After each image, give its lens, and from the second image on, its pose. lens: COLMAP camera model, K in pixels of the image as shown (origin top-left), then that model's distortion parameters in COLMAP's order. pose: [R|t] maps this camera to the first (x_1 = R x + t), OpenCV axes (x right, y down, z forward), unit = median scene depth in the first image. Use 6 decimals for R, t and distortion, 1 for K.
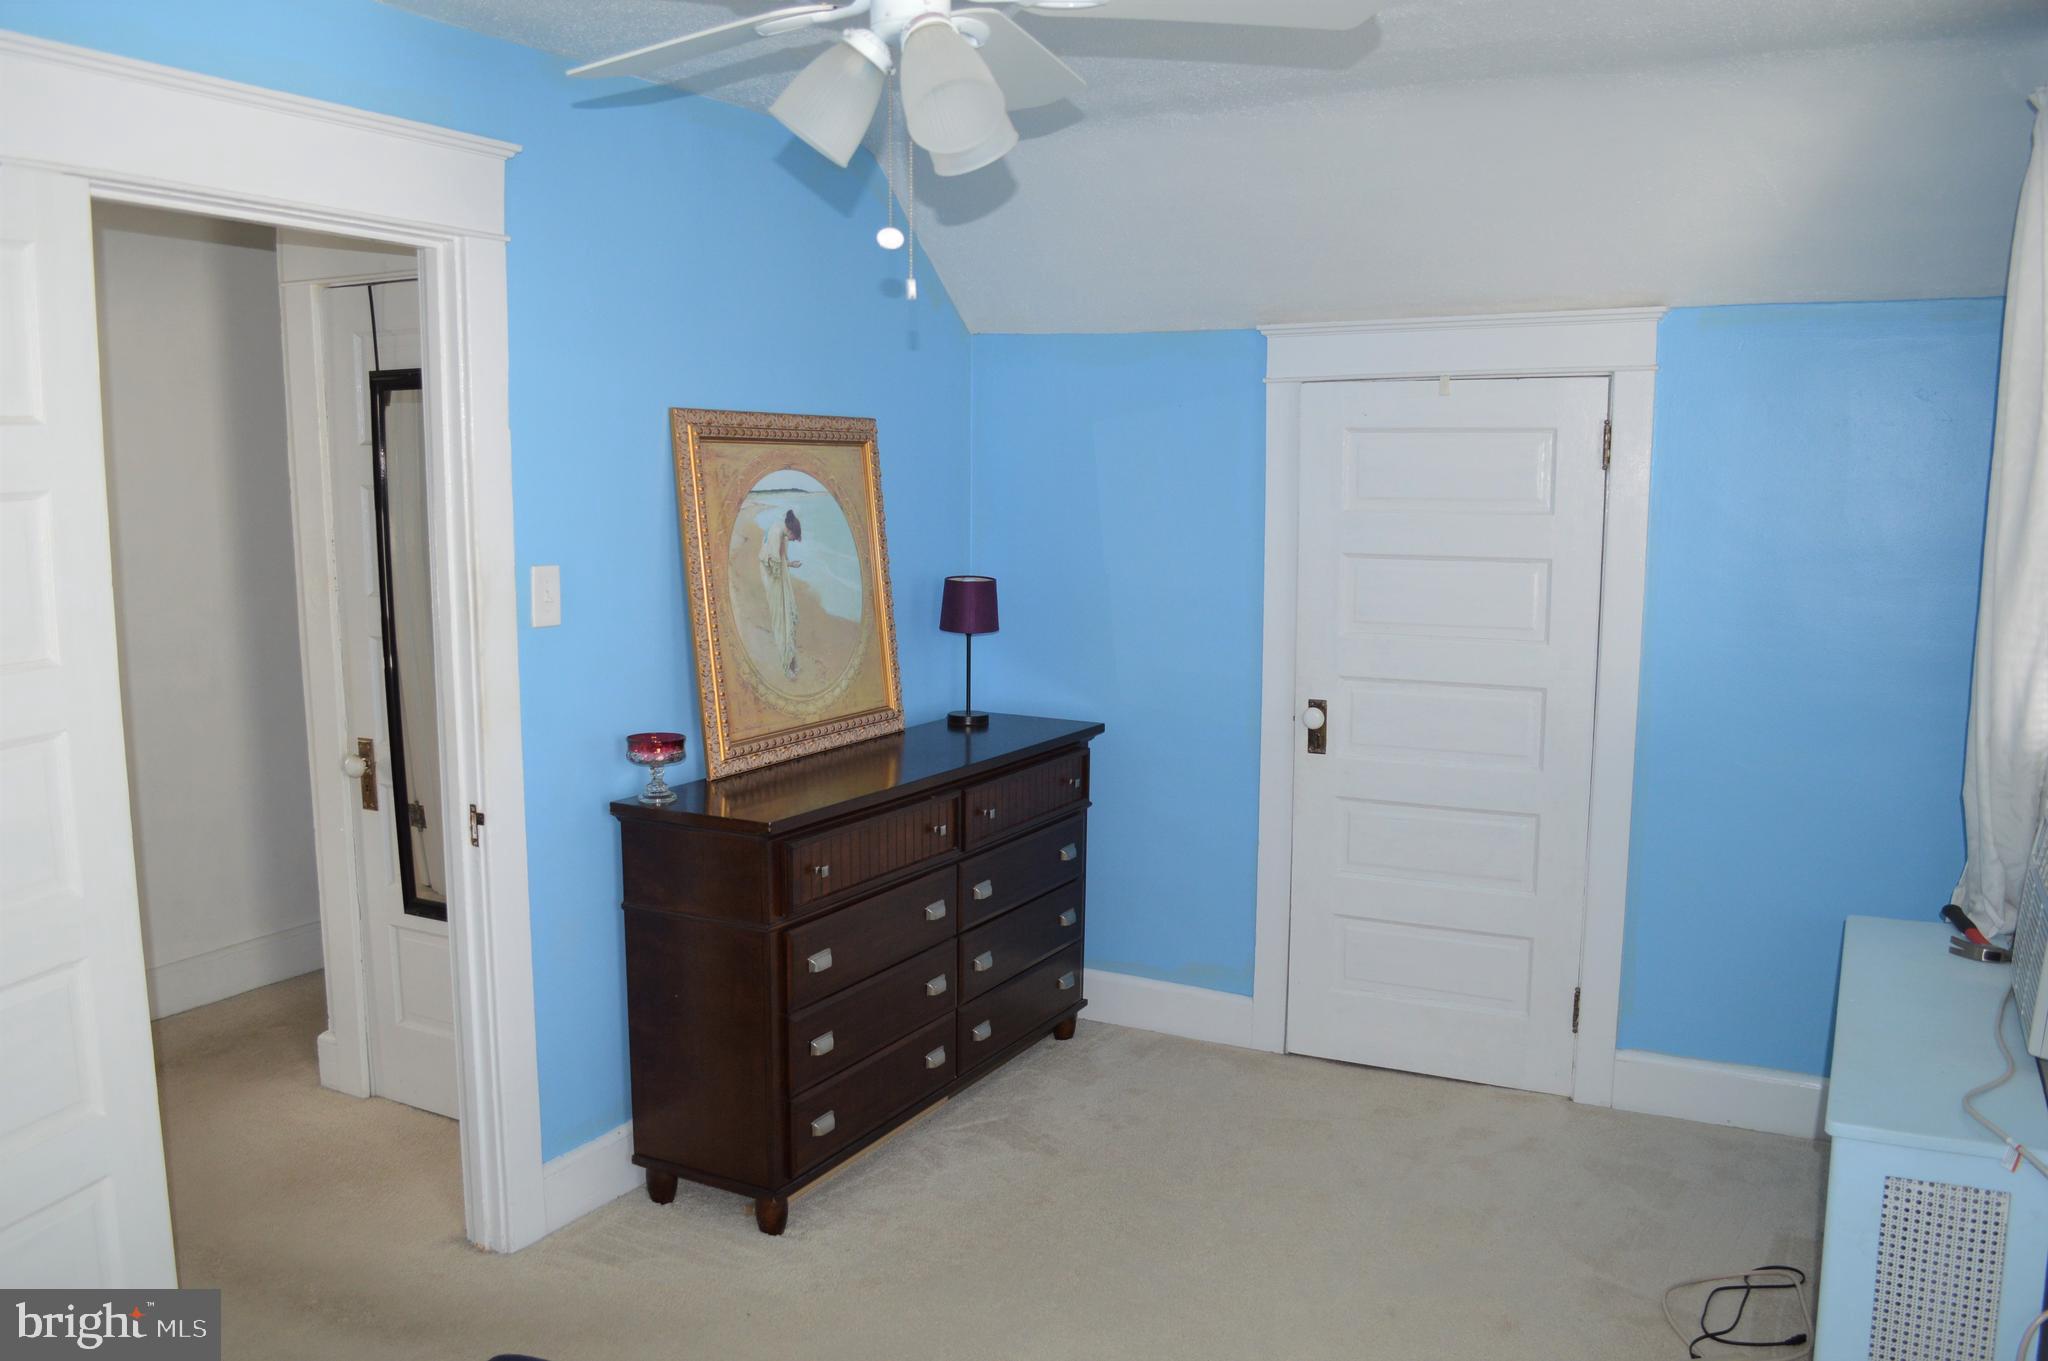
lens RADIAL K [[1635.5, 0, 1044.5], [0, 1635.5, 686.5], [0, 0, 1]] dist [-0.083908, 0.012459]
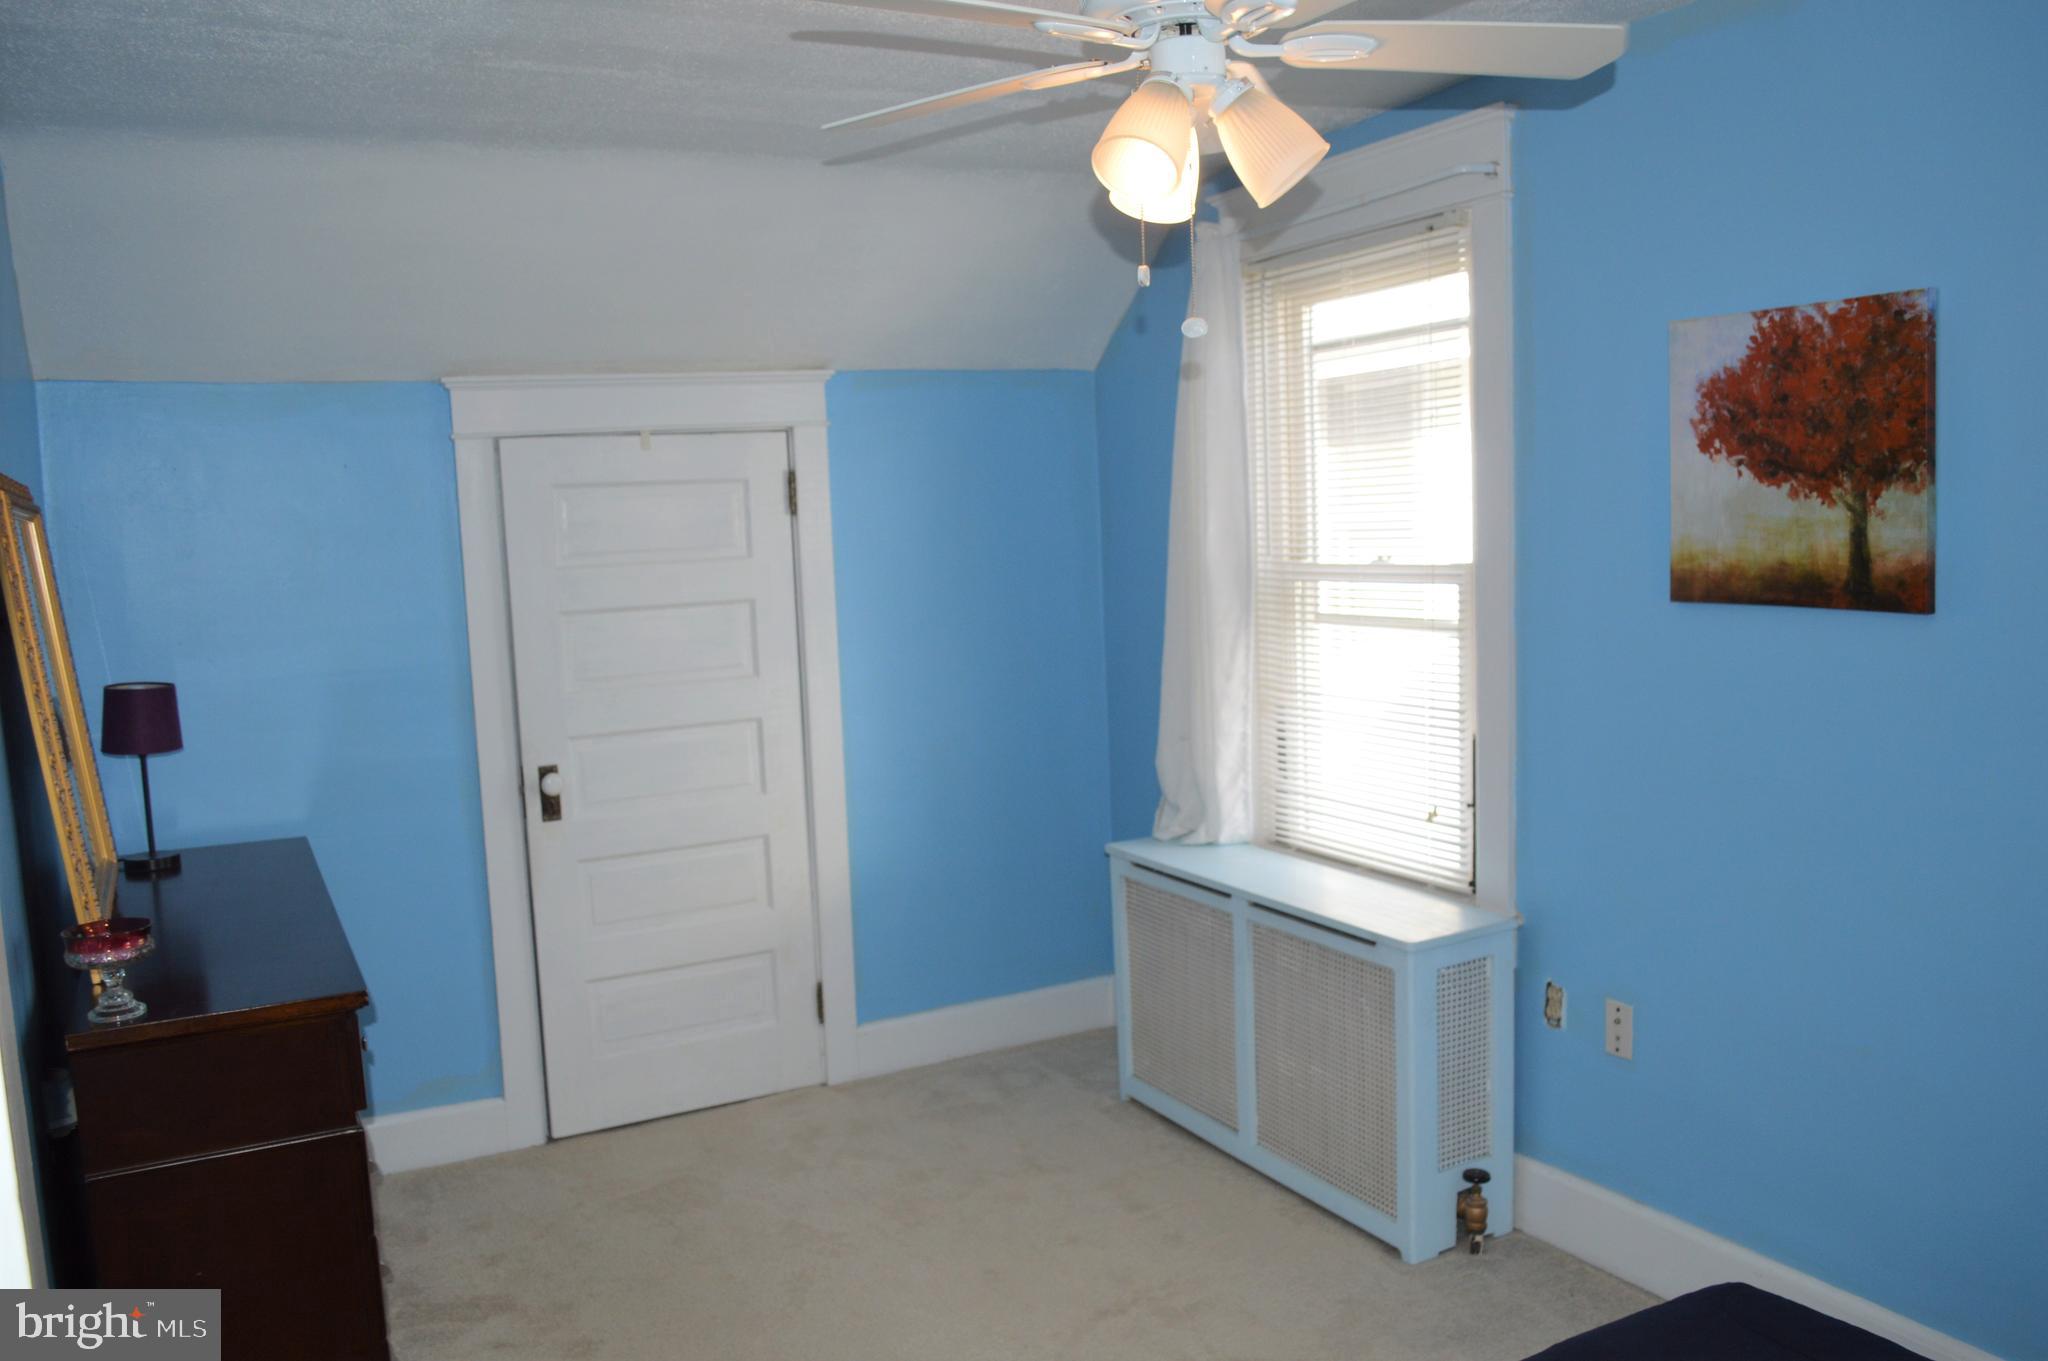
lens RADIAL K [[1635.5, 0, 1045.8], [0, 1635.5, 679.3], [0, 0, 1]] dist [-0.083908, 0.012459]
pose [[0.560121, -0.112780, 0.820698, -0.456992], [0.146235, 0.988593, 0.036048, -0.034443], [-0.815401, 0.099824, 0.570224, 0.212928]]
